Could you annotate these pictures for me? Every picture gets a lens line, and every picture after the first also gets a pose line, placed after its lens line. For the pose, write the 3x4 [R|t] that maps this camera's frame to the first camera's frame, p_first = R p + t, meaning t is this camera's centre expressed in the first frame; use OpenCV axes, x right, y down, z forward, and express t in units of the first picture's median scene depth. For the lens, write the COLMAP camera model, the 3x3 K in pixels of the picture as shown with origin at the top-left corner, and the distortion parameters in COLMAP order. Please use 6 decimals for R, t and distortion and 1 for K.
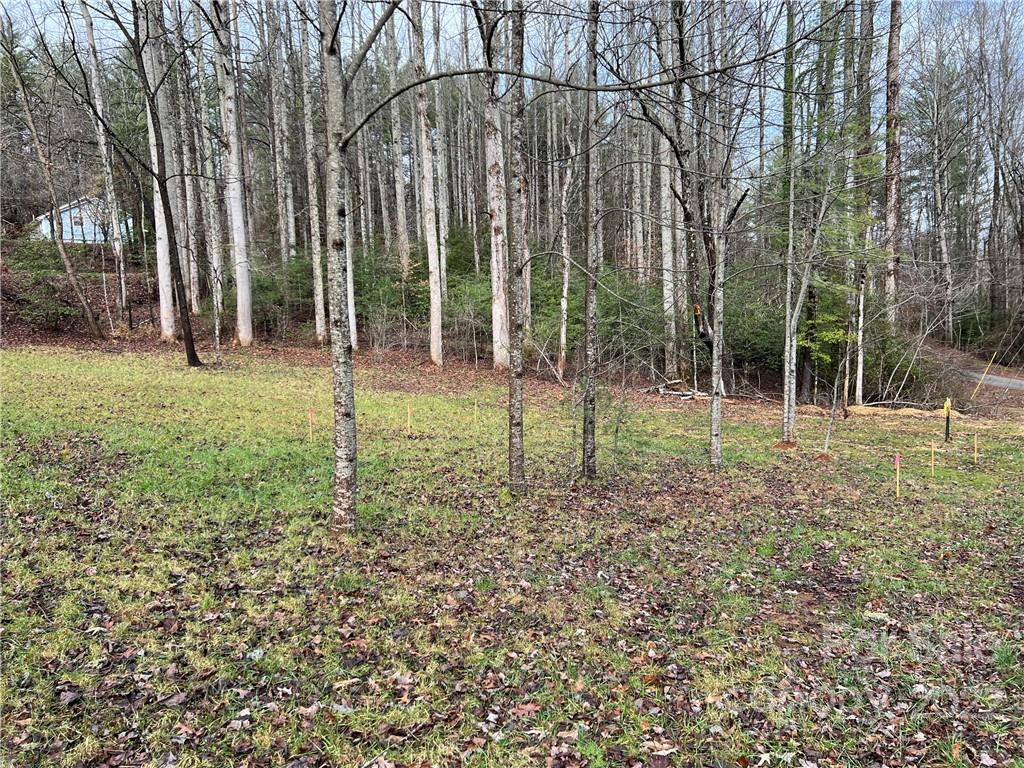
lens RADIAL K [[754.9, 0, 506.7], [0, 754.9, 384.0], [0, 0, 1]] dist [0.072251, -0.082604]
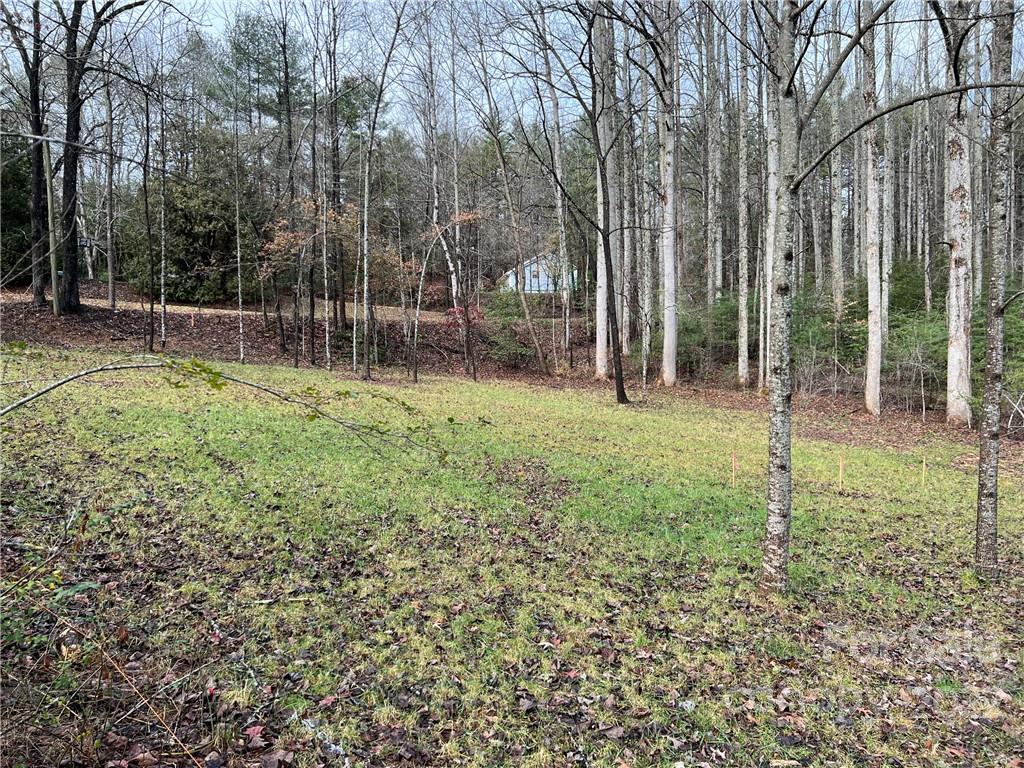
lens RADIAL K [[754.9, 0, 512.7], [0, 754.9, 384.7], [0, 0, 1]] dist [0.072251, -0.082604]
pose [[0.862167, 0.034462, -0.505450, -0.005686], [-0.061145, 0.997469, -0.036289, -0.001644], [0.502920, 0.062193, 0.862092, 0.000917]]
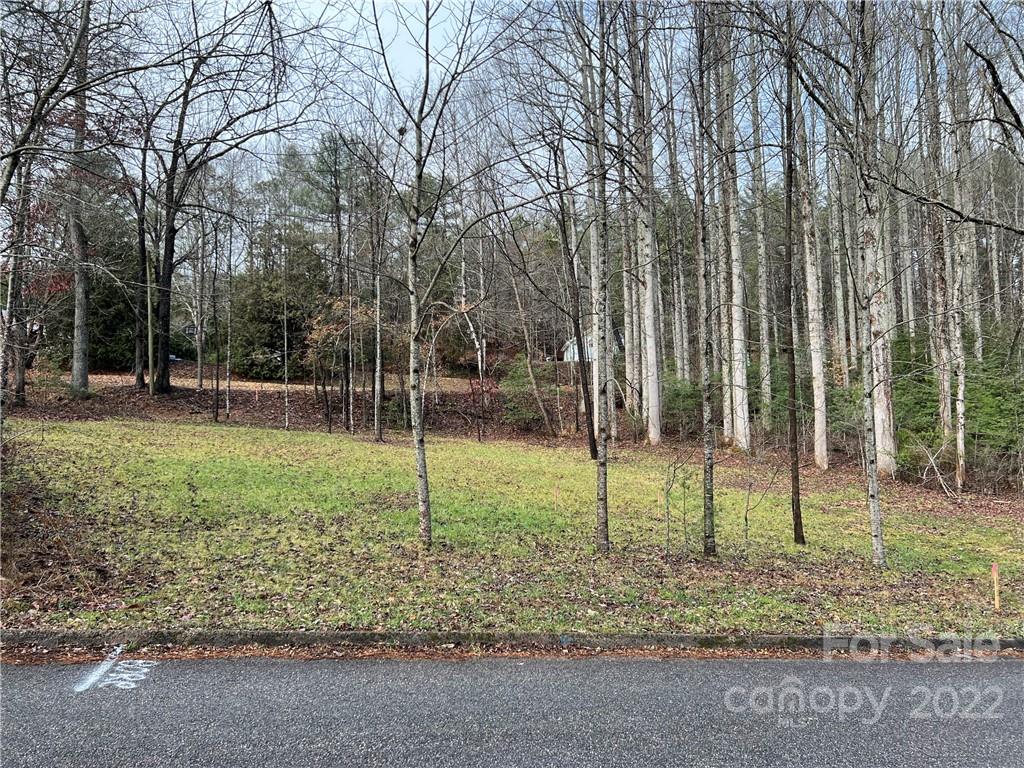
lens RADIAL K [[754.9, 0, 512.1], [0, 754.9, 383.7], [0, 0, 1]] dist [0.072251, -0.082604]
pose [[0.788545, -0.027025, -0.614383, 0.281871], [-0.056077, 0.991712, -0.115595, 0.005224], [0.612415, 0.125605, 0.780494, -0.090146]]
